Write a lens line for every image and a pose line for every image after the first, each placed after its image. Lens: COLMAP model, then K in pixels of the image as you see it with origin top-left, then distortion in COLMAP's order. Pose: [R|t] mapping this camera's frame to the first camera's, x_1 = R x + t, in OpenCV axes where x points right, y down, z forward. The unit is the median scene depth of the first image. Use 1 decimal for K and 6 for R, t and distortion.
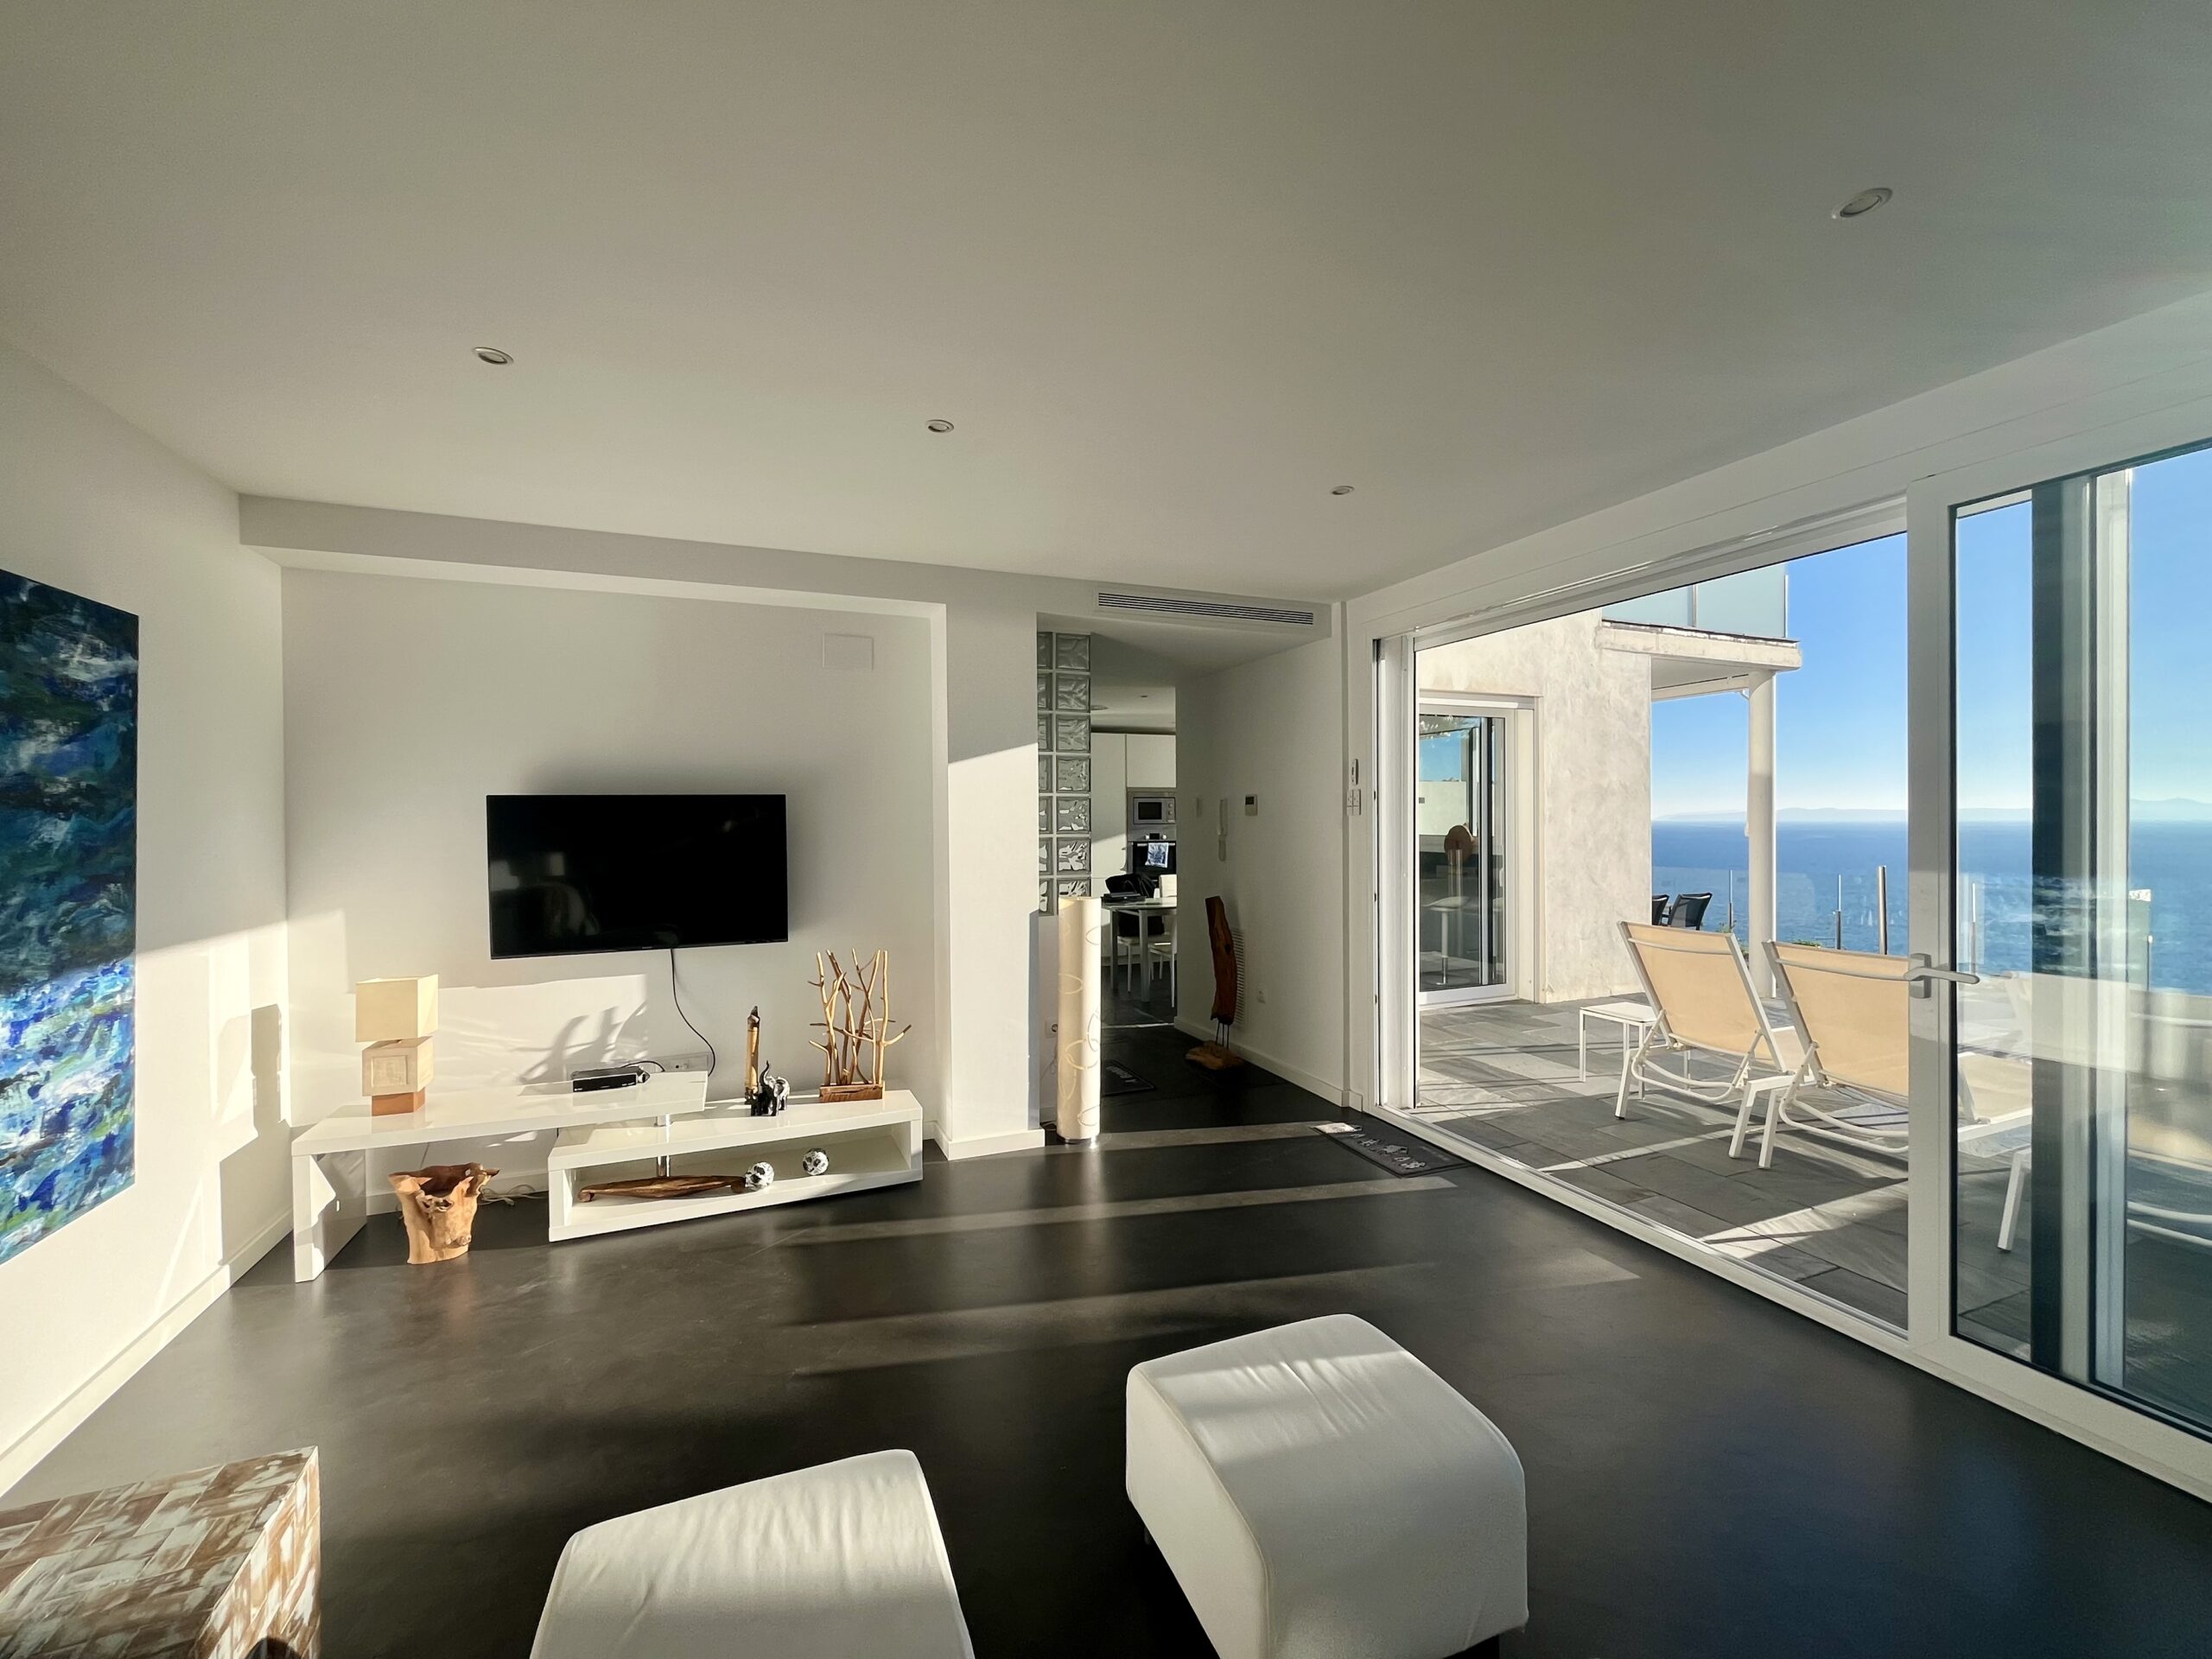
lens RADIAL K [[891.8, 0, 1099.2], [0, 891.8, 826.6], [0, 0, 1]] dist [-0.001433, -0.000521]
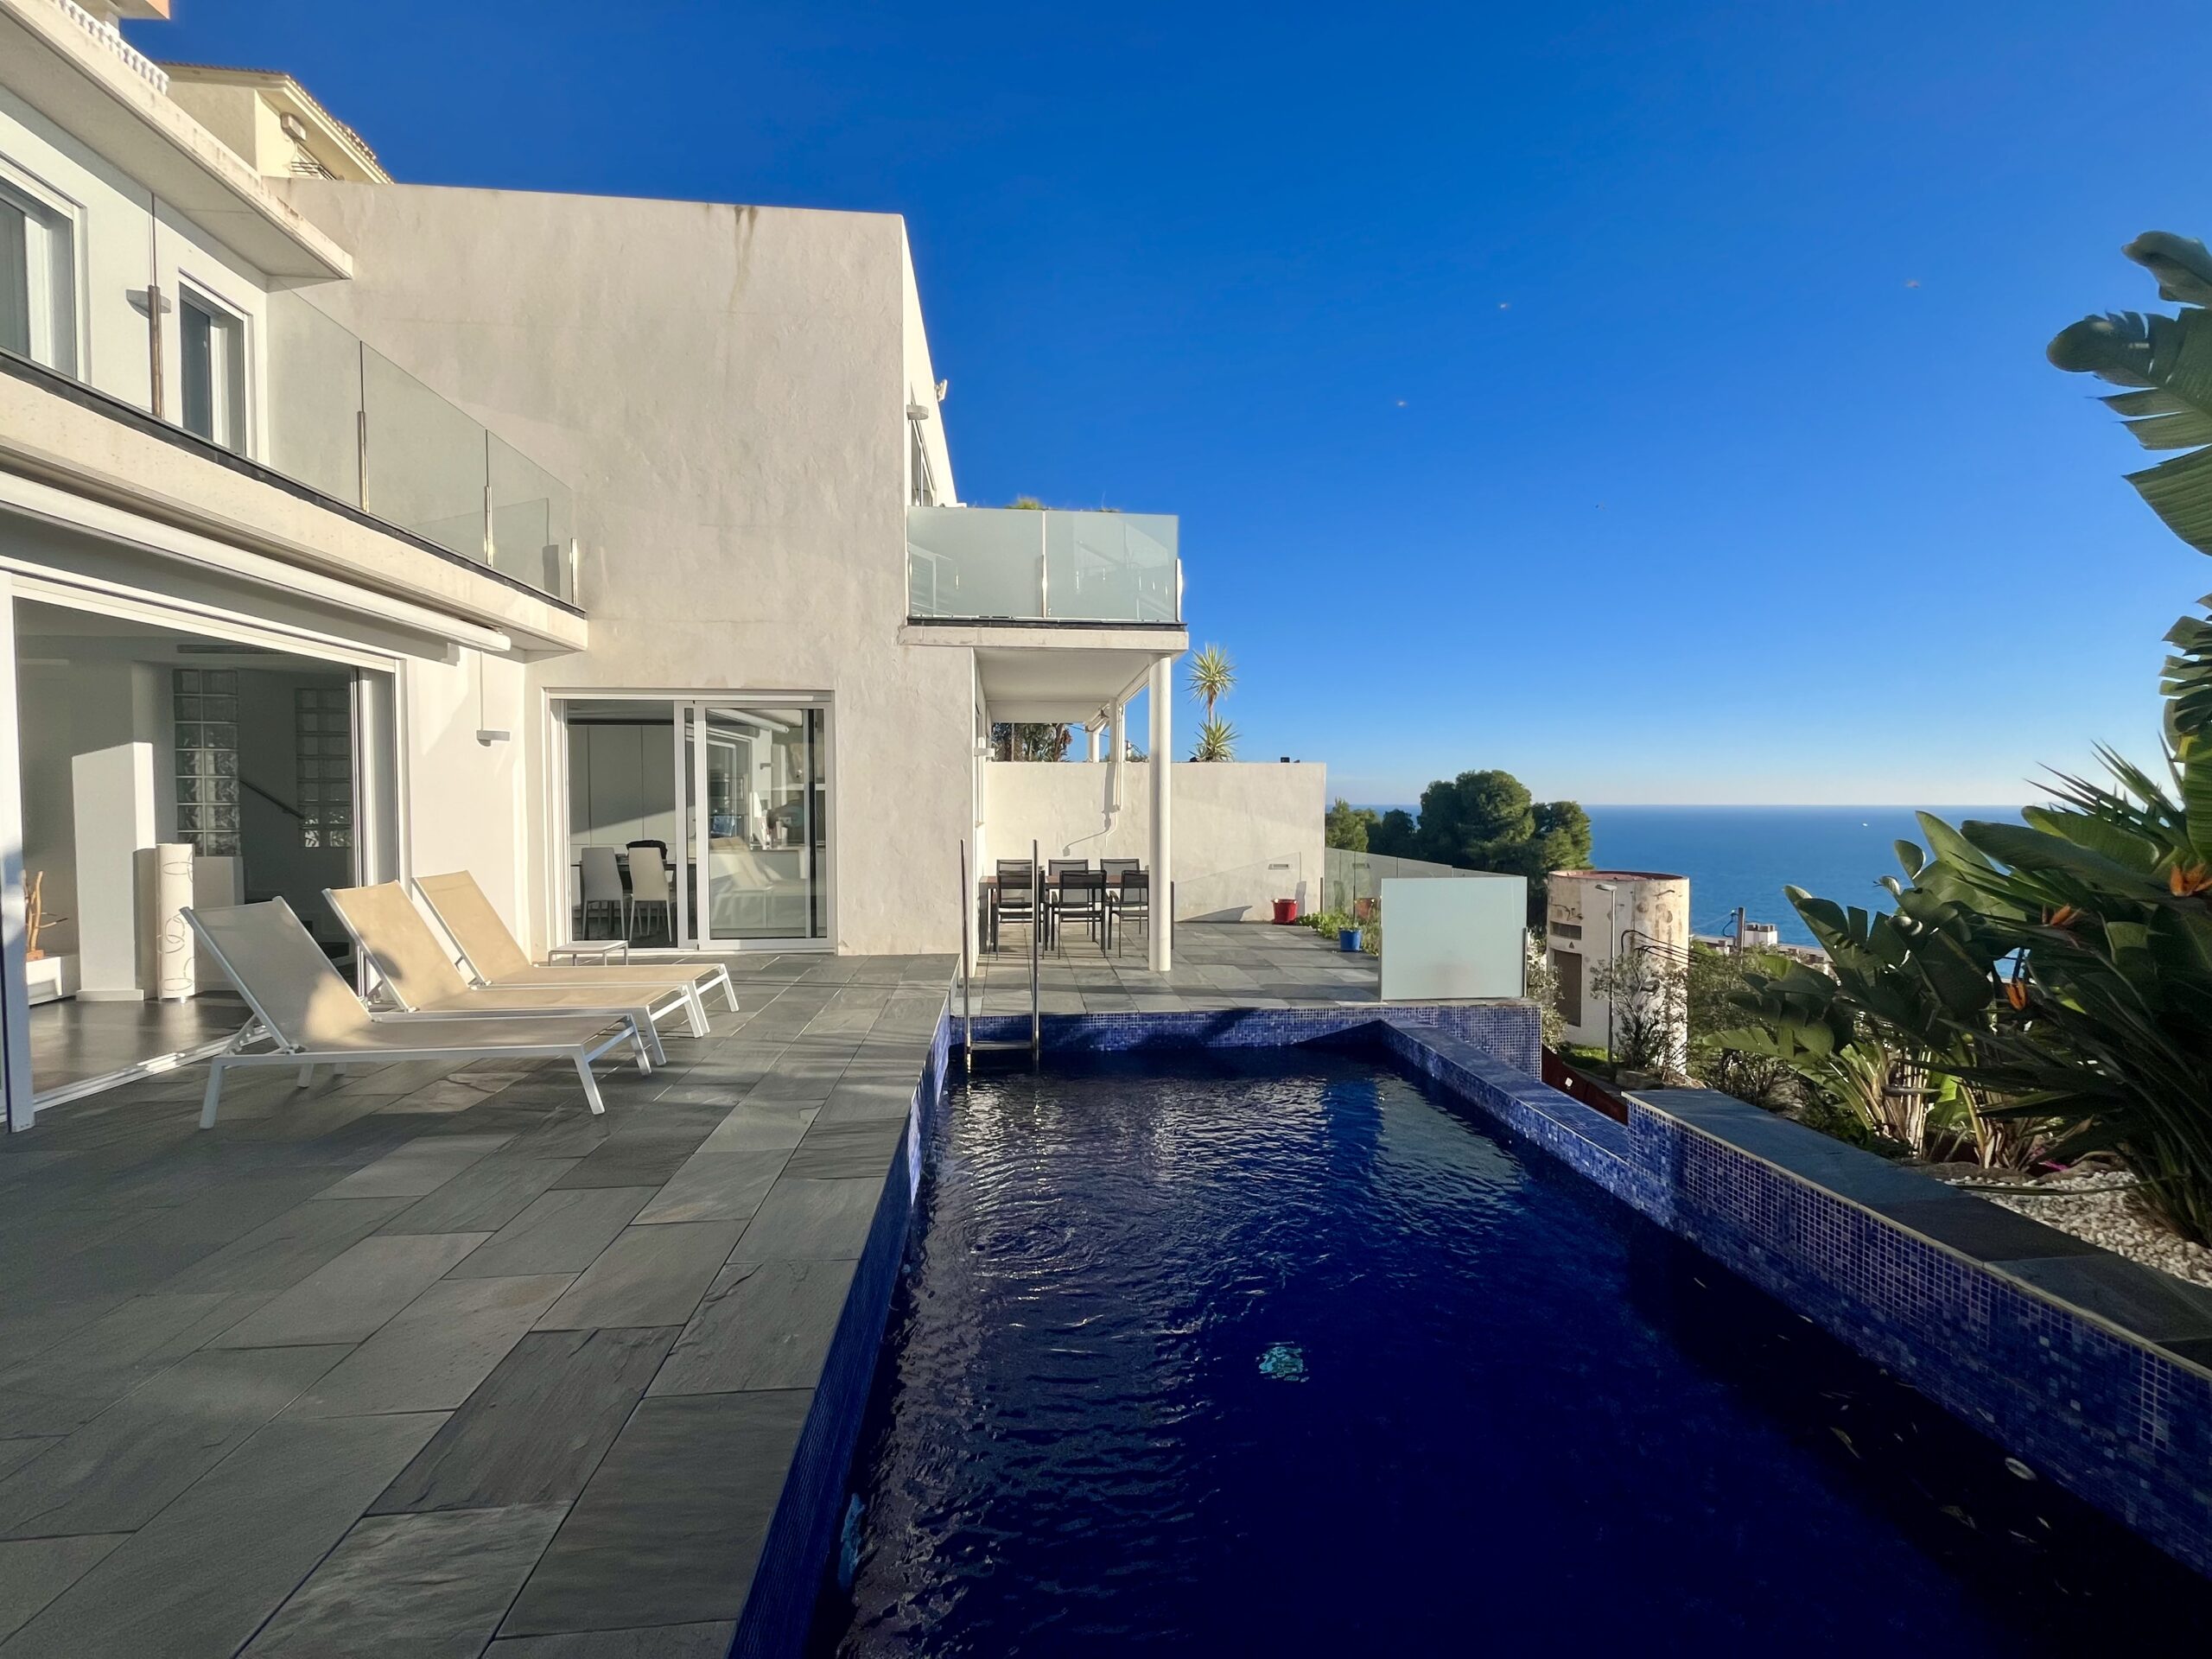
lens RADIAL K [[891.8, 0, 1101.1], [0, 891.8, 826.5], [0, 0, 1]] dist [-0.001433, -0.000521]
pose [[0.959728, 0.015183, -0.280521, 1.818754], [-0.009116, 0.999696, 0.022922, 0.001803], [0.280784, -0.019442, 0.959574, -0.018412]]
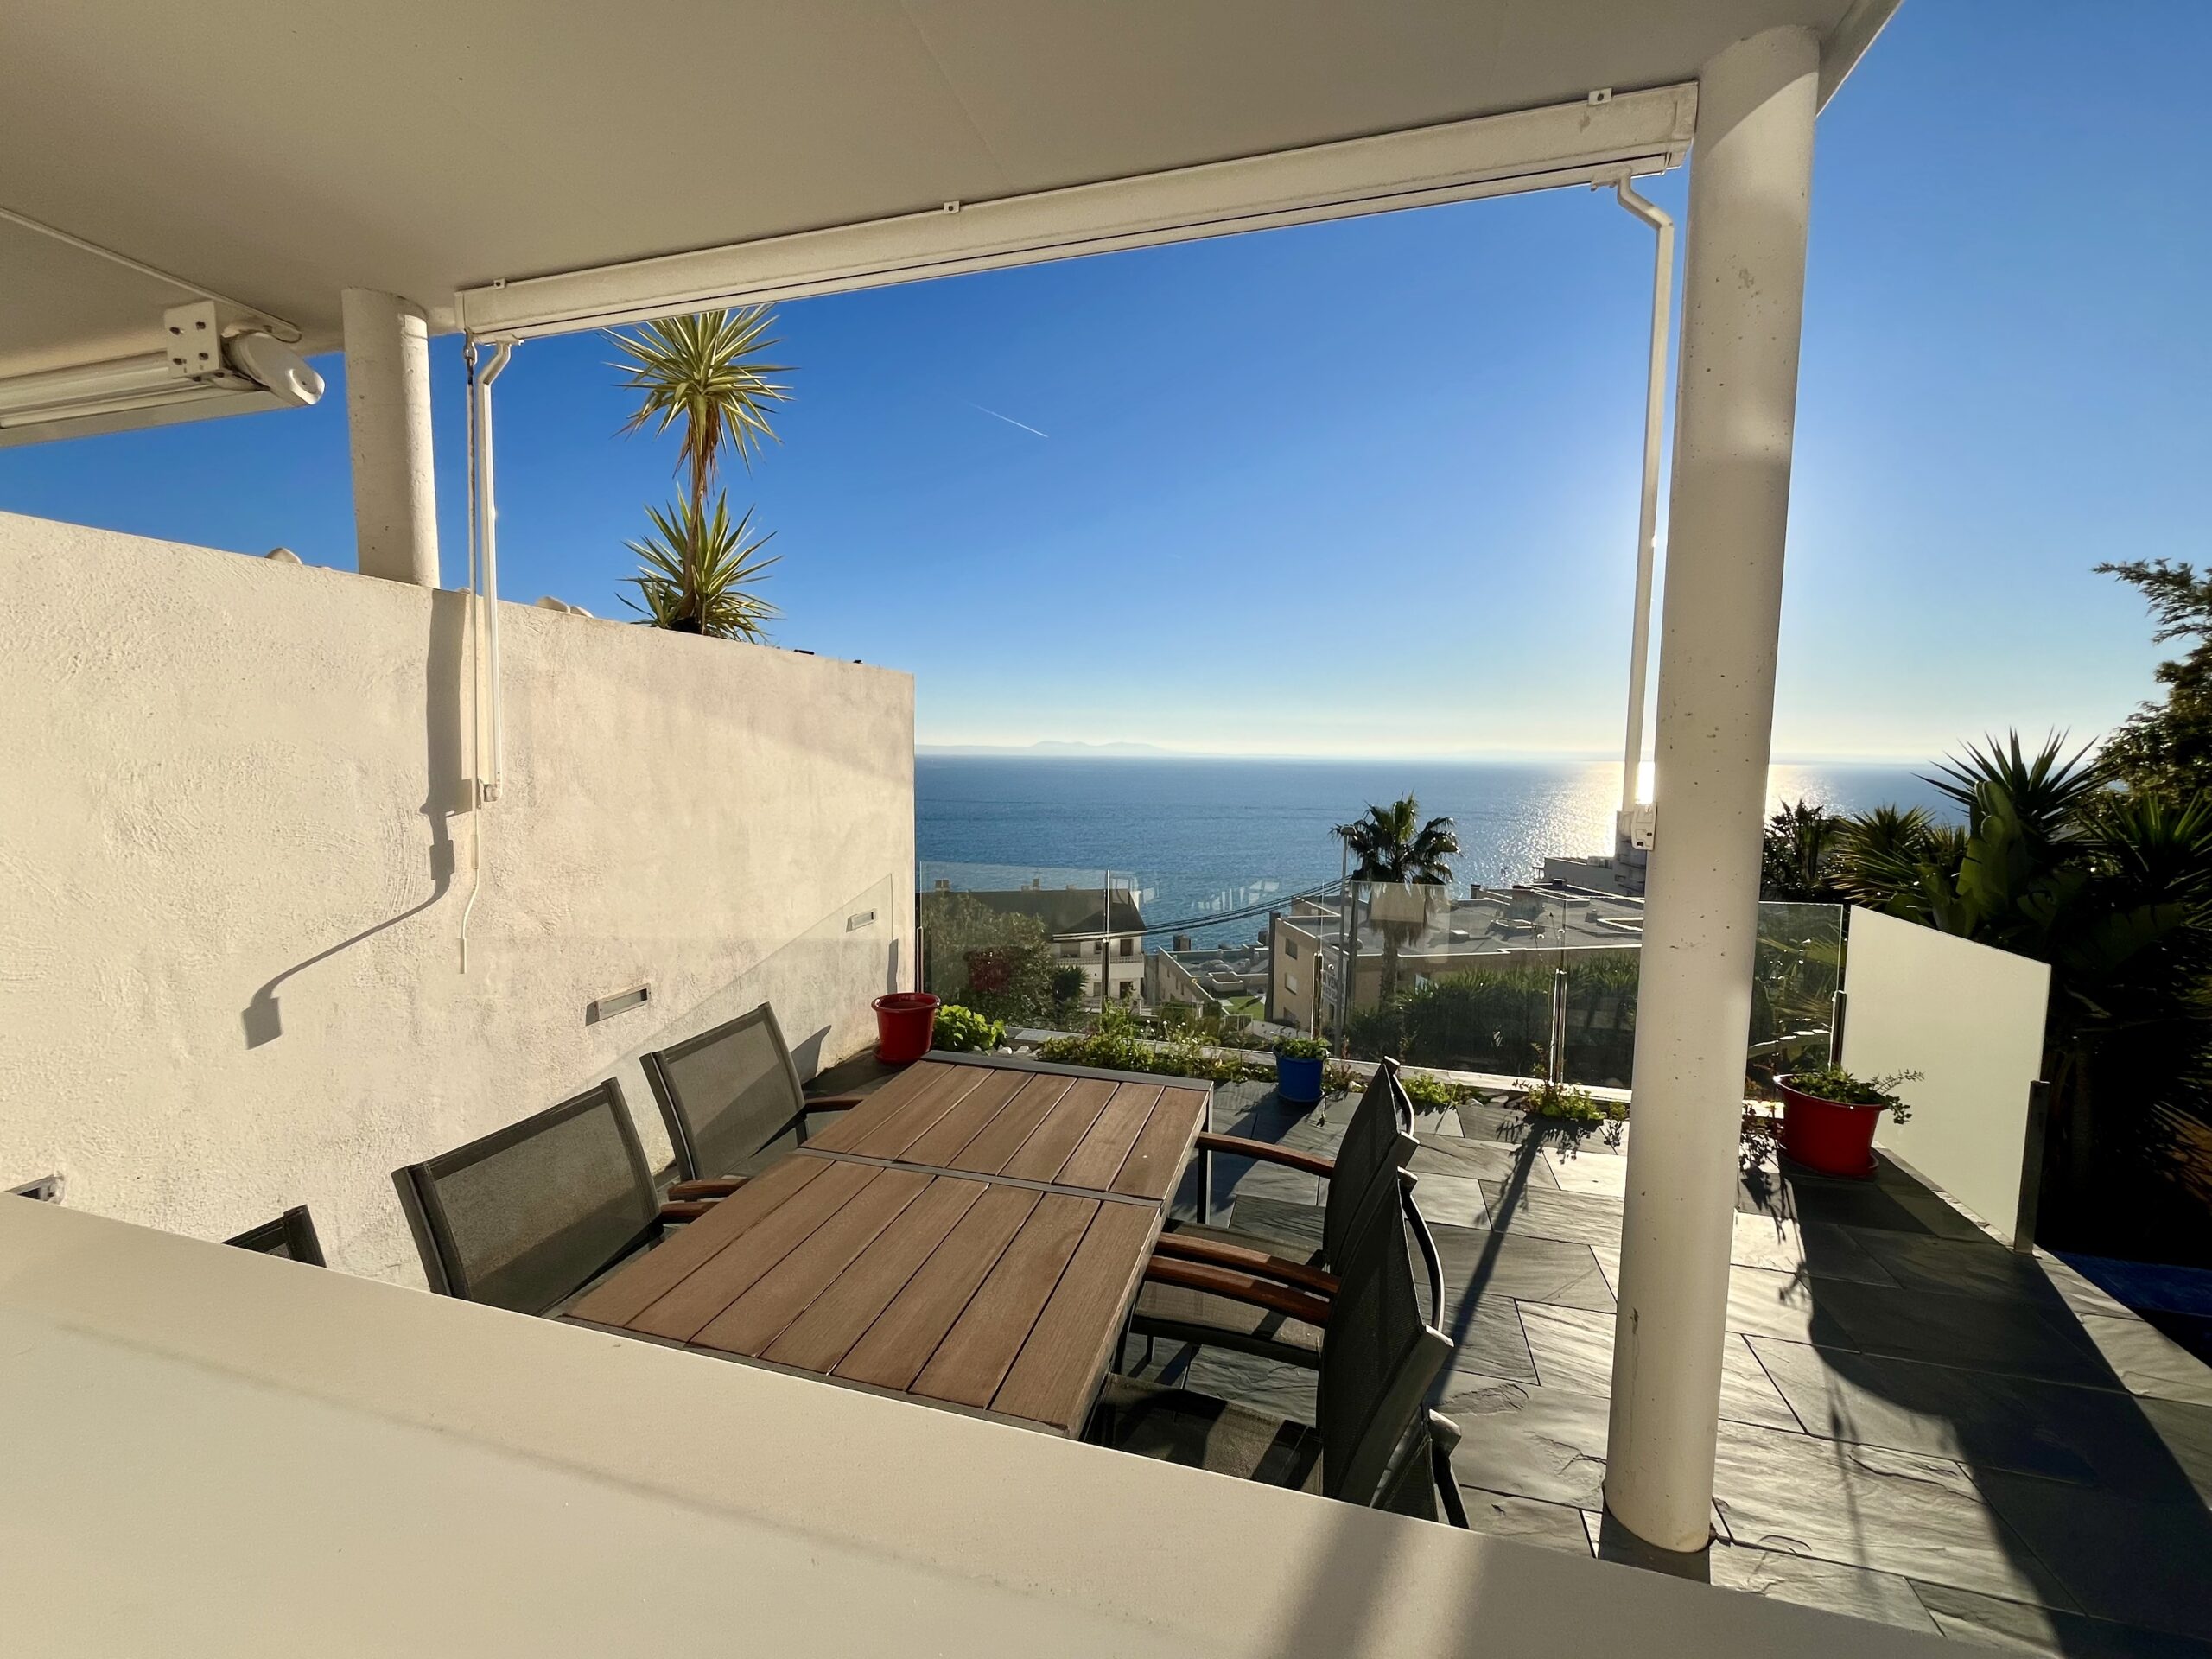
lens RADIAL K [[891.8, 0, 1105.7], [0, 891.8, 826.8], [0, 0, 1]] dist [-0.001433, -0.000521]
pose [[0.607347, -0.054476, 0.792567, 0.873072], [-0.007427, 0.997213, 0.074234, -0.020667], [-0.794402, -0.050972, 0.605250, 1.823168]]
